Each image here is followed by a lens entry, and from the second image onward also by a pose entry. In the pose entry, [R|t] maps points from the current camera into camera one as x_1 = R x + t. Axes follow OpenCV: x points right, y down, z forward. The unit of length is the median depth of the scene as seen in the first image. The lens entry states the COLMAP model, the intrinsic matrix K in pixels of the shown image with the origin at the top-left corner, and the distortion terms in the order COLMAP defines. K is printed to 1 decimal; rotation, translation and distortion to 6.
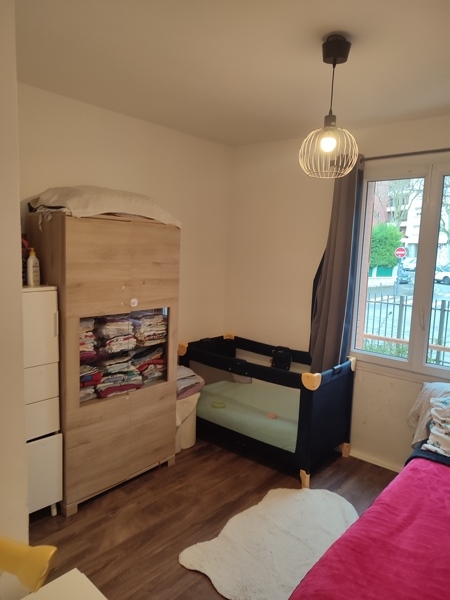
lens RADIAL K [[422.9, 0, 224.8], [0, 422.9, 298.7], [0, 0, 1]] dist [0.002136, -0.004988]
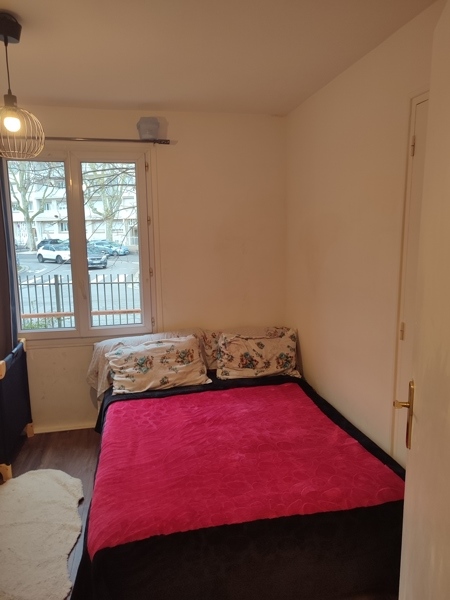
lens RADIAL K [[422.9, 0, 224.8], [0, 422.9, 298.7], [0, 0, 1]] dist [0.002136, -0.004988]
pose [[0.604355, -0.164483, 0.779551, -0.205320], [0.125687, 0.985888, 0.110579, -0.005362], [-0.786739, 0.031150, 0.616500, 0.004223]]
